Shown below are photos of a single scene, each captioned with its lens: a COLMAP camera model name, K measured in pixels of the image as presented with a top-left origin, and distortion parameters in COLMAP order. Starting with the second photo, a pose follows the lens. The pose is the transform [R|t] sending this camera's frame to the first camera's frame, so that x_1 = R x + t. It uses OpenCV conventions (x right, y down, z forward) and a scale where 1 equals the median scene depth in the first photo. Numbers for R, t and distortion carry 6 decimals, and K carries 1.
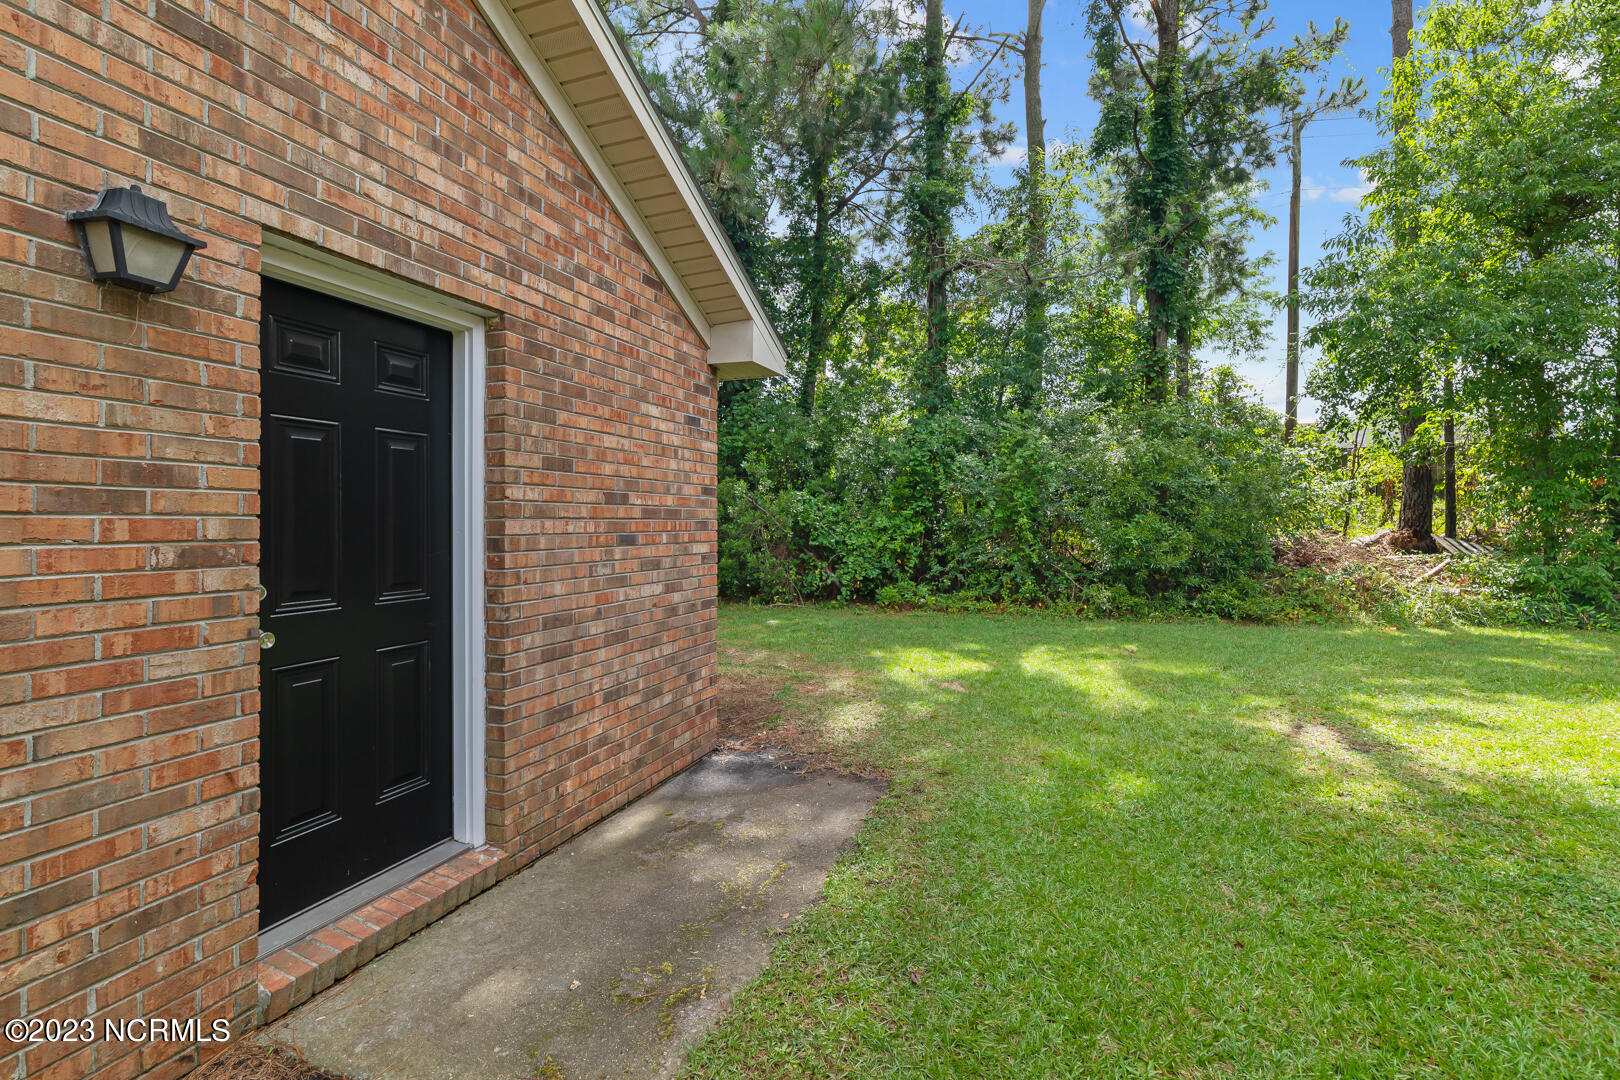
lens RADIAL K [[754.1, 0, 816.5], [0, 754.1, 529.7], [0, 0, 1]] dist [0.010642, -0.002491]
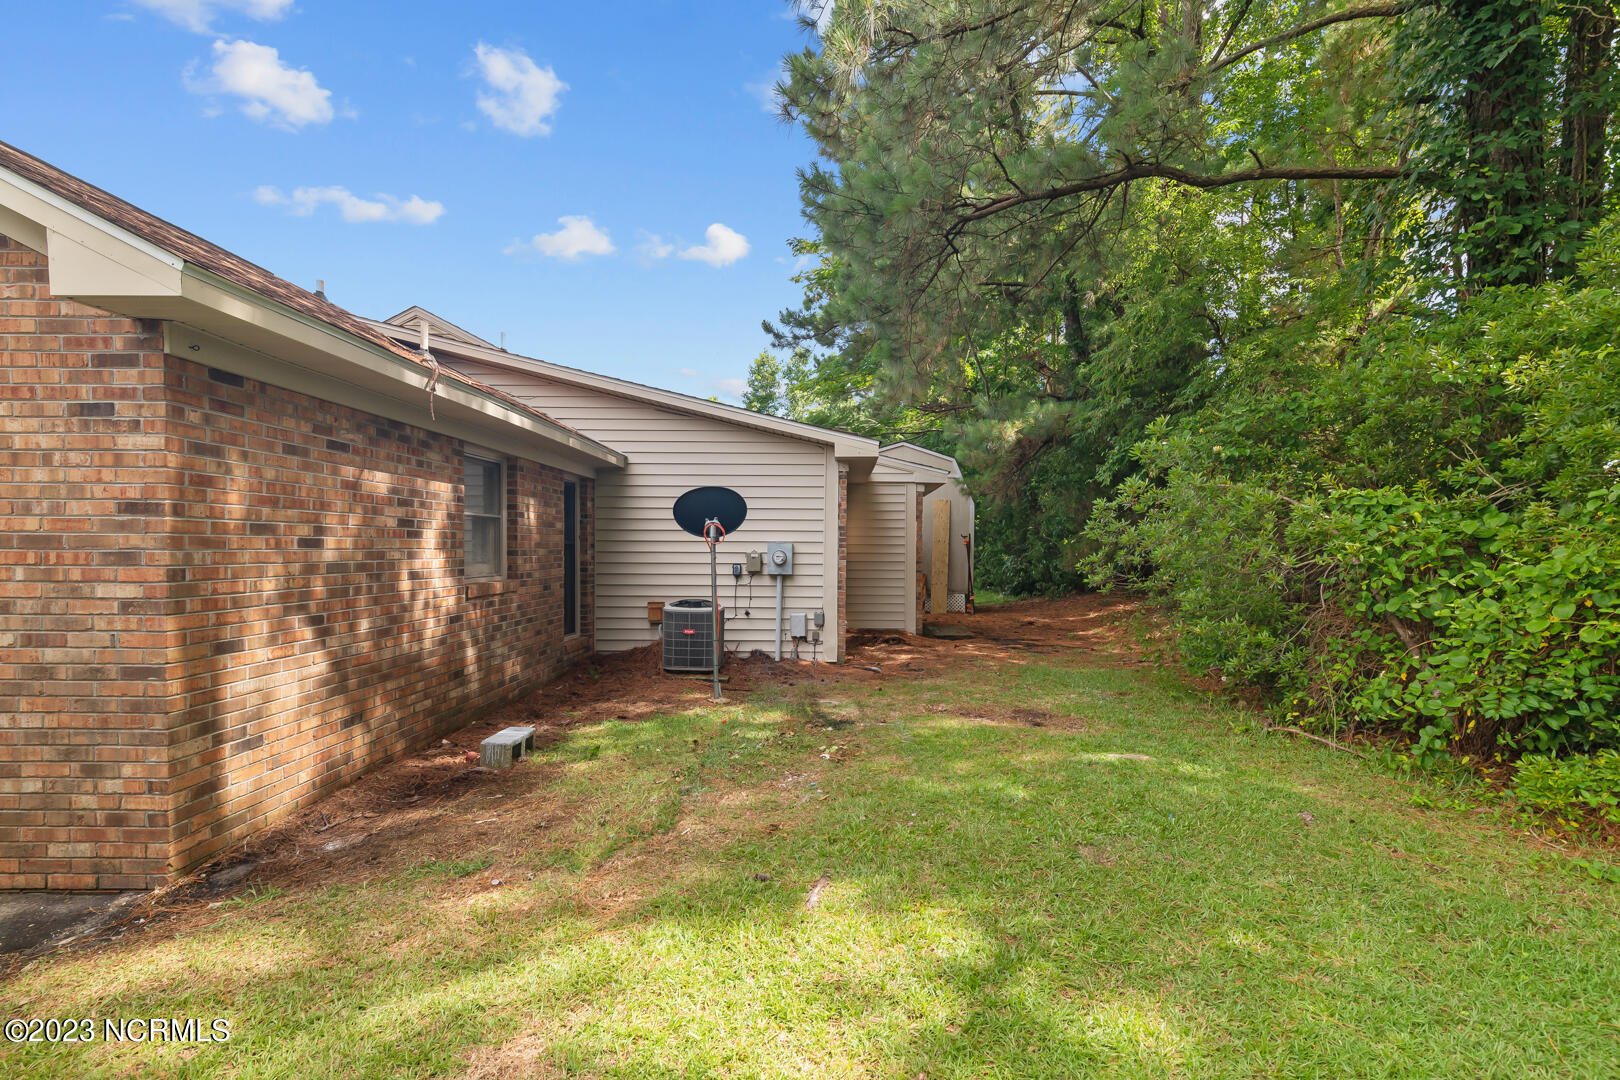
lens RADIAL K [[754.1, 0, 827.5], [0, 754.1, 567.5], [0, 0, 1]] dist [0.010642, -0.002491]
pose [[0.326337, 0.031044, -0.944744, 0.798533], [-0.017047, 0.999491, 0.026955, -0.029756], [0.945100, 0.007308, 0.326700, 1.543501]]
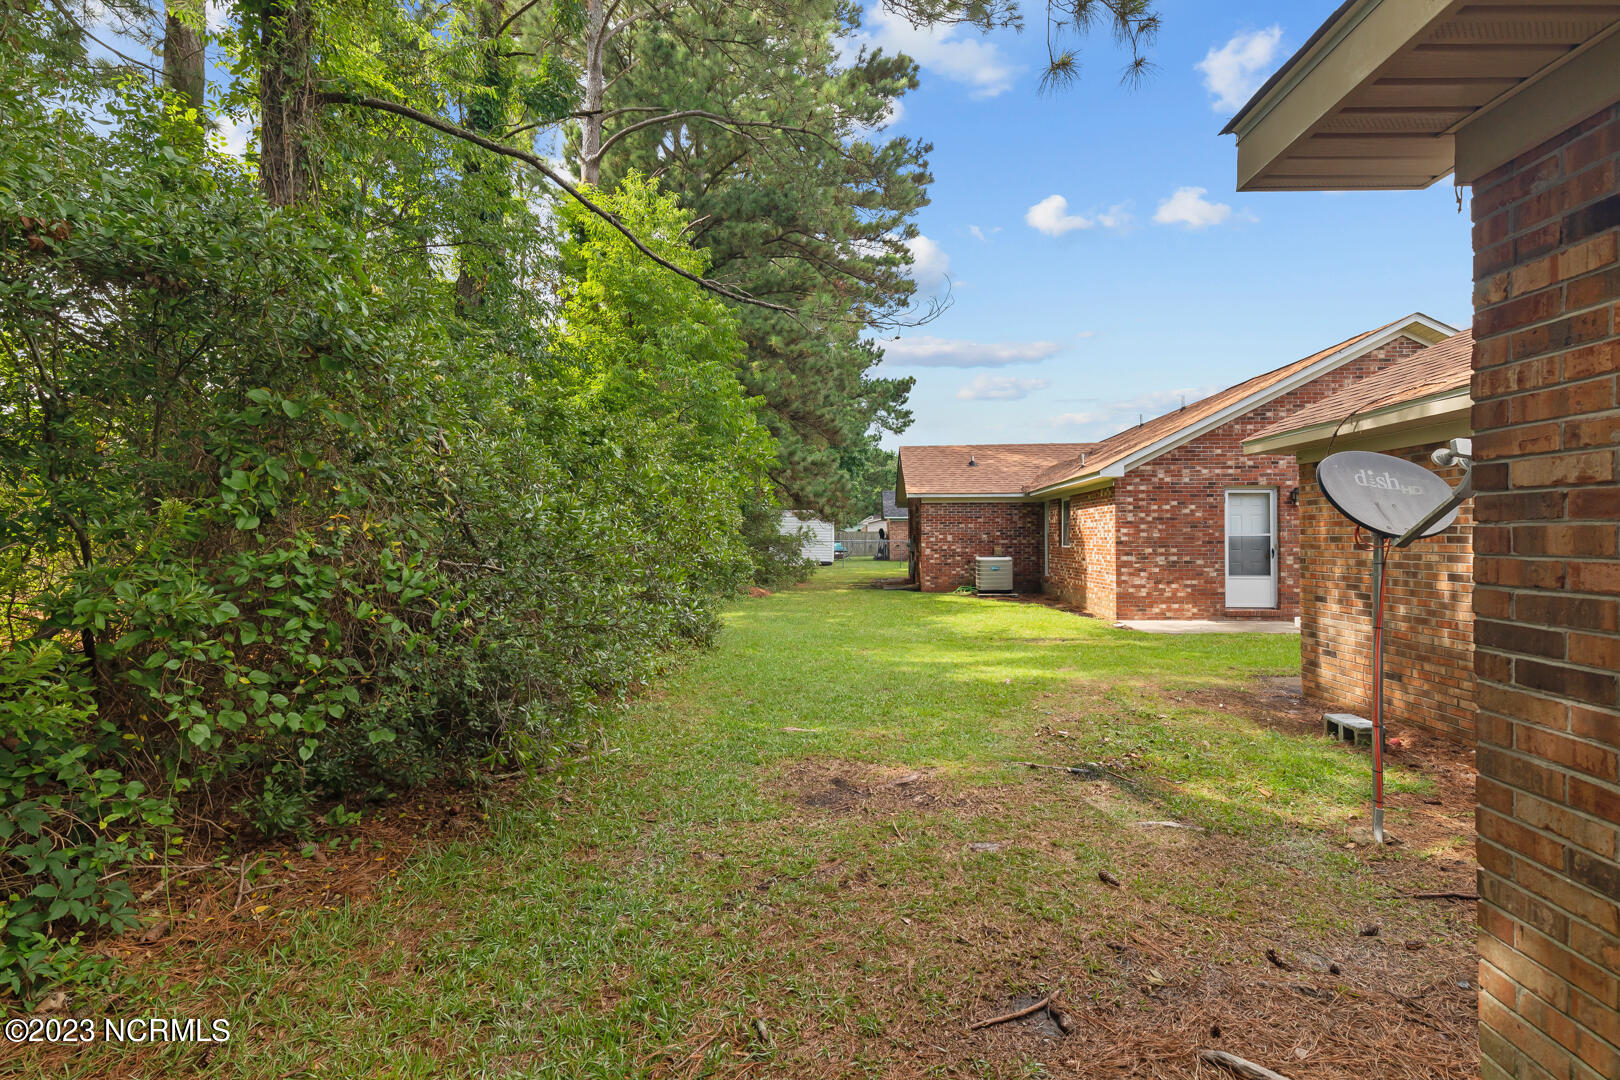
lens RADIAL K [[725.6, 0, 818.7], [0, 725.6, 533.8], [0, 0, 1]] dist [0.004974, 0.000479]
pose [[-0.293923, 0.010742, 0.955769, -1.451425], [0.012646, 0.999893, -0.007349, -0.053762], [-0.955745, 0.009926, -0.294028, 2.738051]]
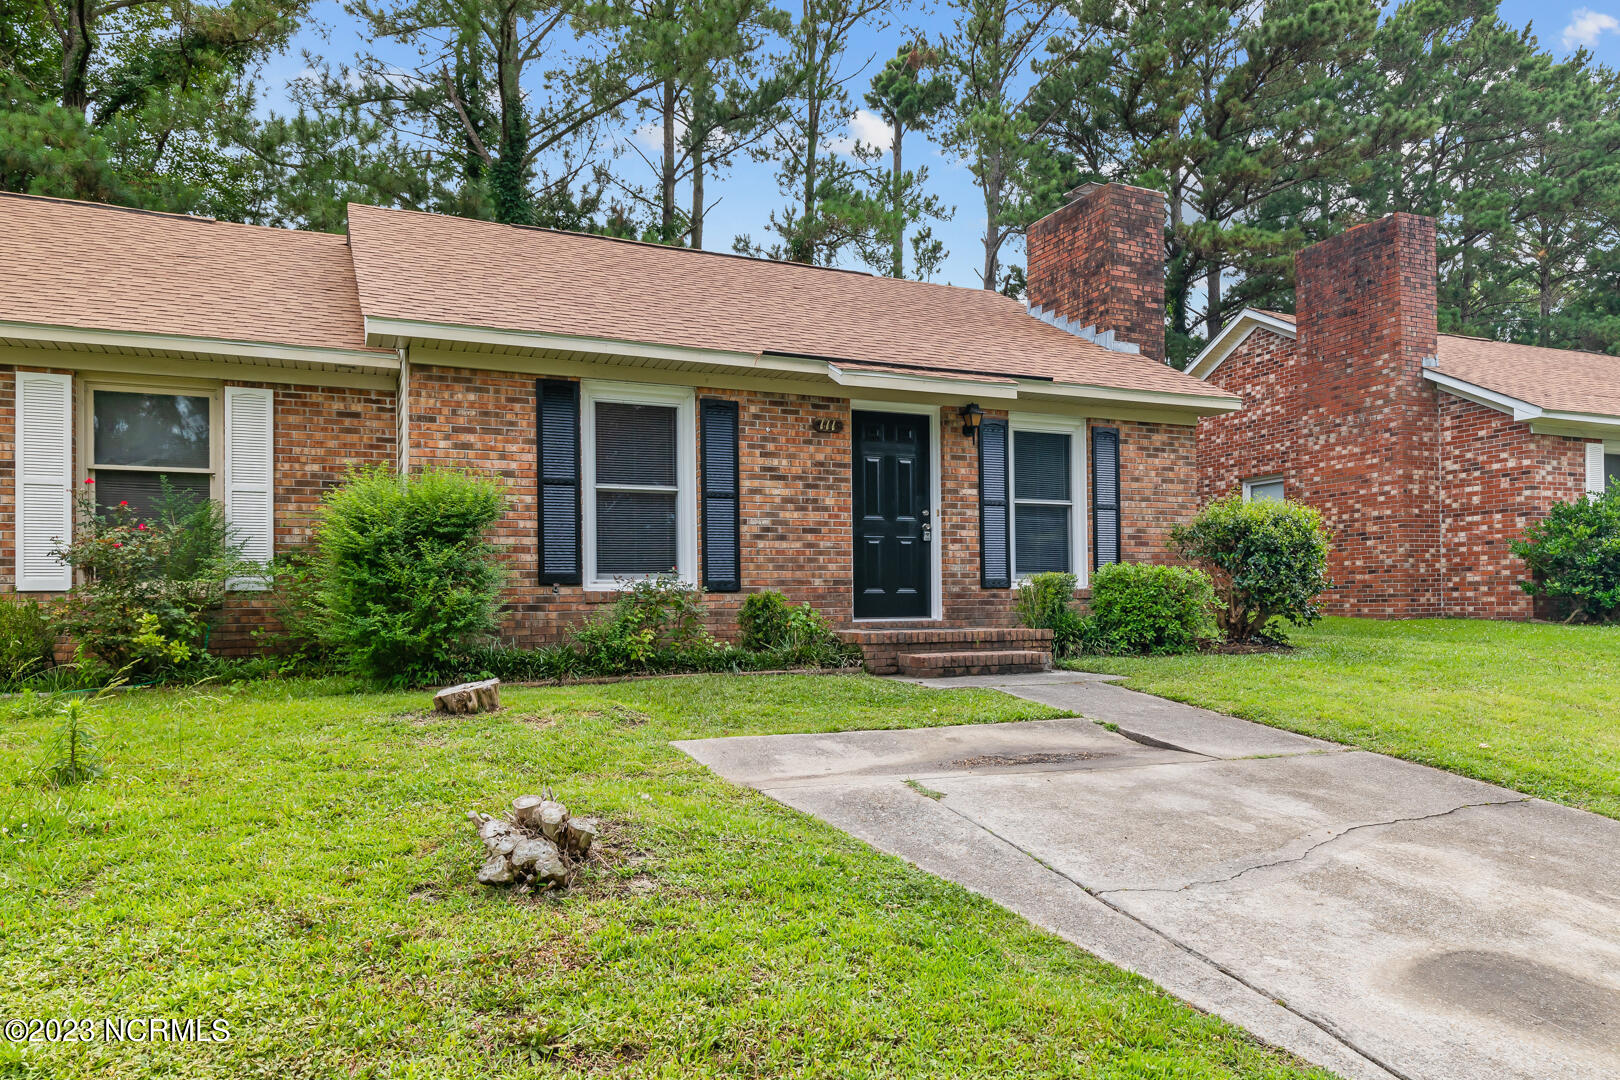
lens RADIAL K [[1084.1, 0, 841.8], [0, 1084.1, 595.0], [0, 0, 1]] dist [0.006362, 0.002298]
pose [[0.721011, 0.002896, 0.692918, -3.650497], [0.015305, 0.999681, -0.020103, 0.308403], [-0.692755, 0.025099, 0.720737, -2.495623]]
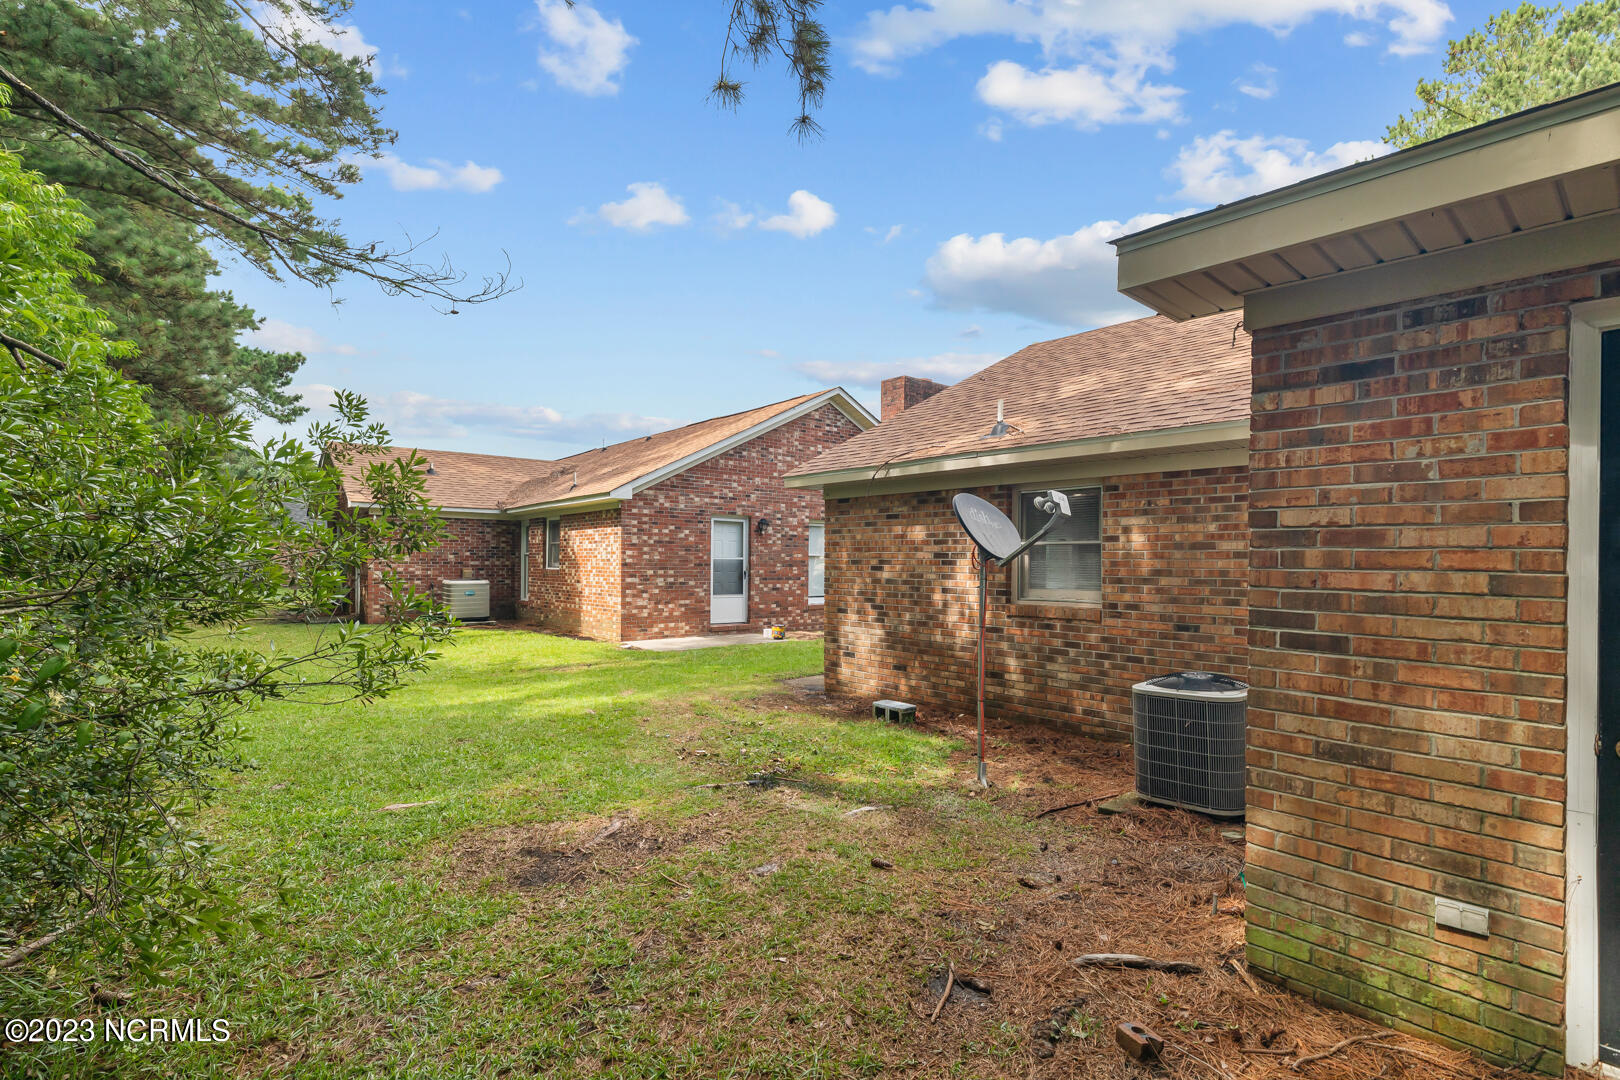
lens RADIAL K [[754.1, 0, 814.1], [0, 754.1, 562.7], [0, 0, 1]] dist [0.010642, -0.002491]
pose [[-0.870204, -0.003564, 0.492679, -1.175061], [-0.000954, 0.999984, 0.005549, -0.048830], [-0.492691, 0.004359, -0.870193, 3.022972]]
